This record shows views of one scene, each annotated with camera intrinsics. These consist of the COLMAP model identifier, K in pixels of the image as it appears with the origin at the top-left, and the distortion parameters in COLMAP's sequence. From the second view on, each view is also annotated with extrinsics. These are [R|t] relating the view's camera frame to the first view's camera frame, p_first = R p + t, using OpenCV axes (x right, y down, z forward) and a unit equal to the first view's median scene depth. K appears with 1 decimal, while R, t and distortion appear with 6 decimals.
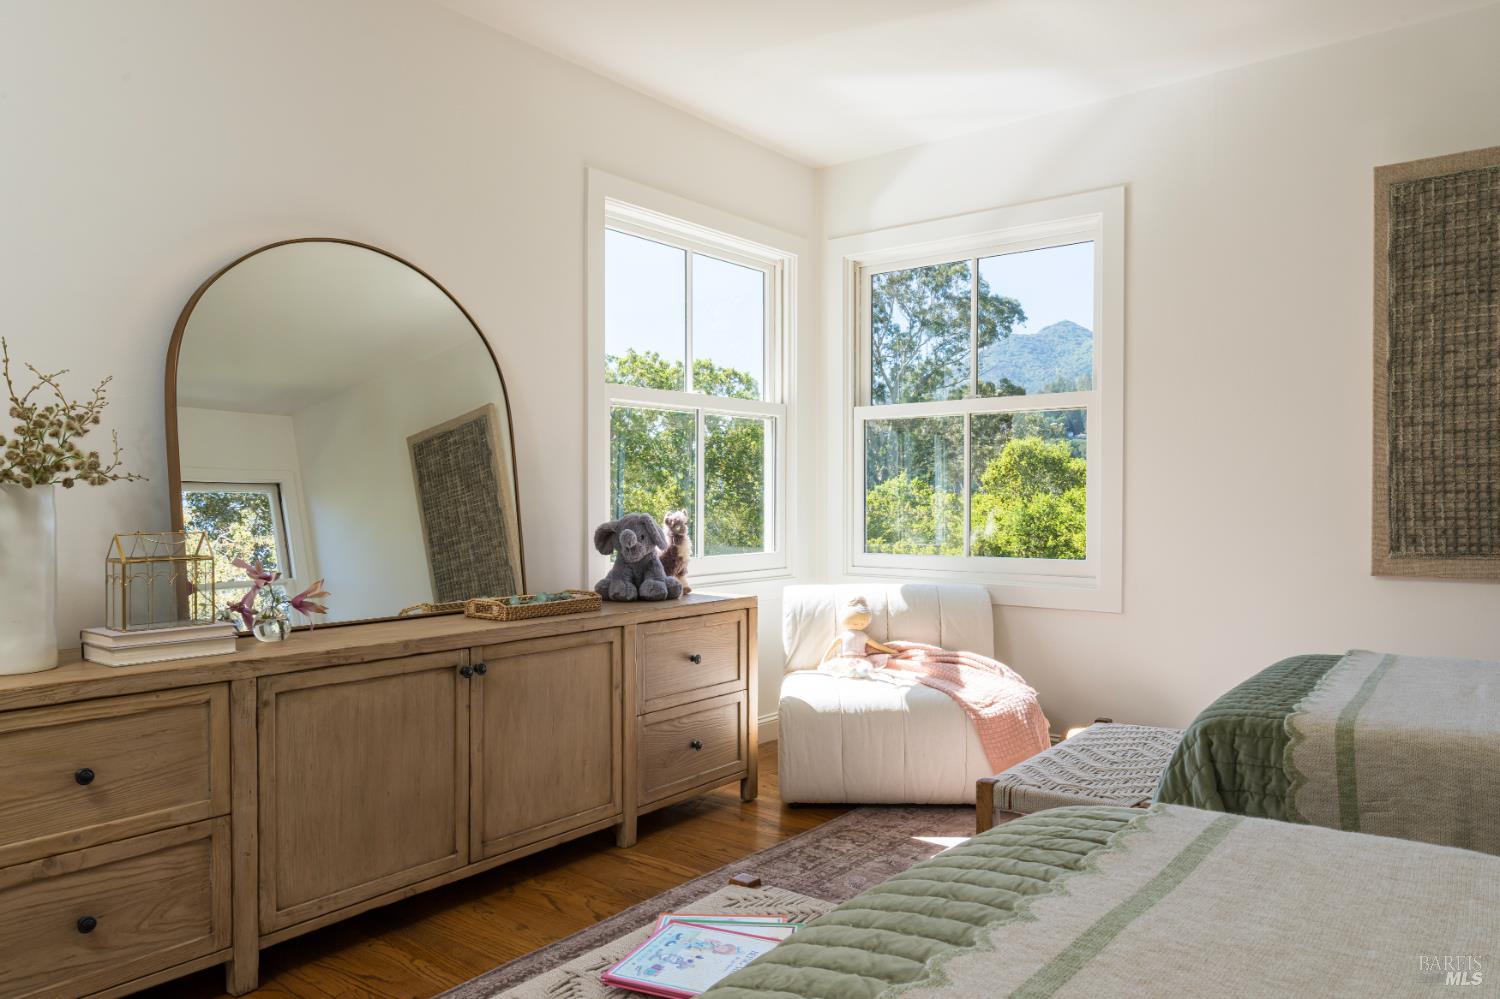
lens RADIAL K [[1052.4, 0, 750.0], [0, 1052.4, 499.5], [0, 0, 1]] dist [-0.003195, 0.001062]
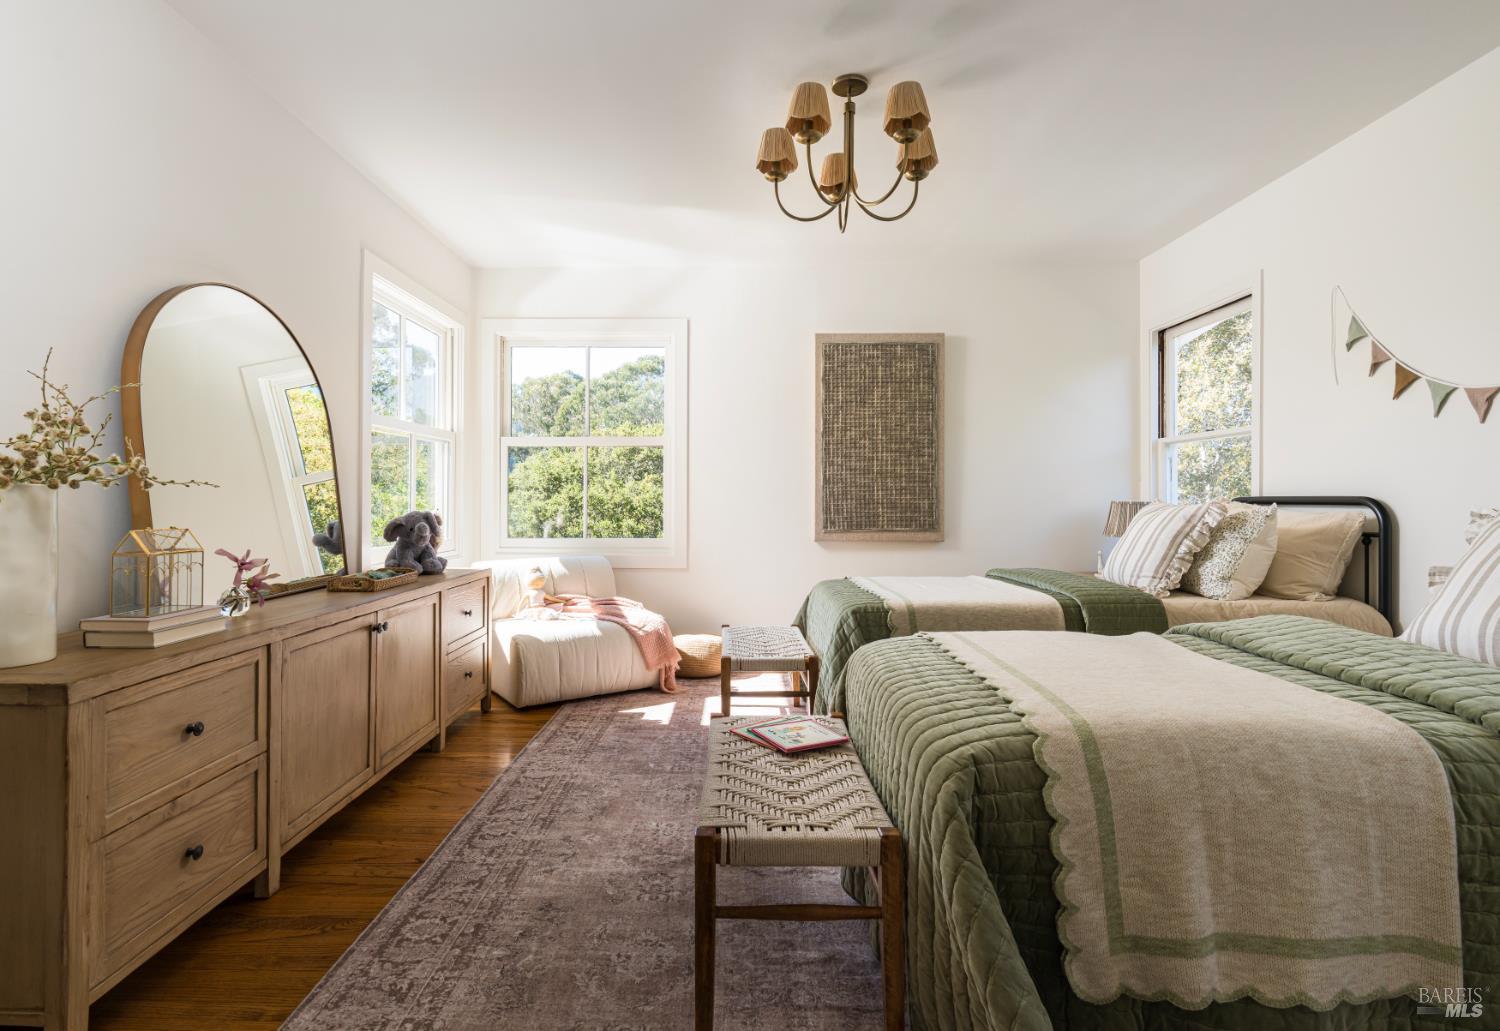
lens RADIAL K [[767.1, 0, 748.5], [0, 767.1, 479.2], [0, 0, 1]] dist [0.000869, 0.000129]
pose [[0.790413, 0.021811, 0.612186, -0.384567], [-0.004133, 0.999533, -0.030276, 0.000417], [-0.612560, 0.021401, 0.790134, -0.051710]]
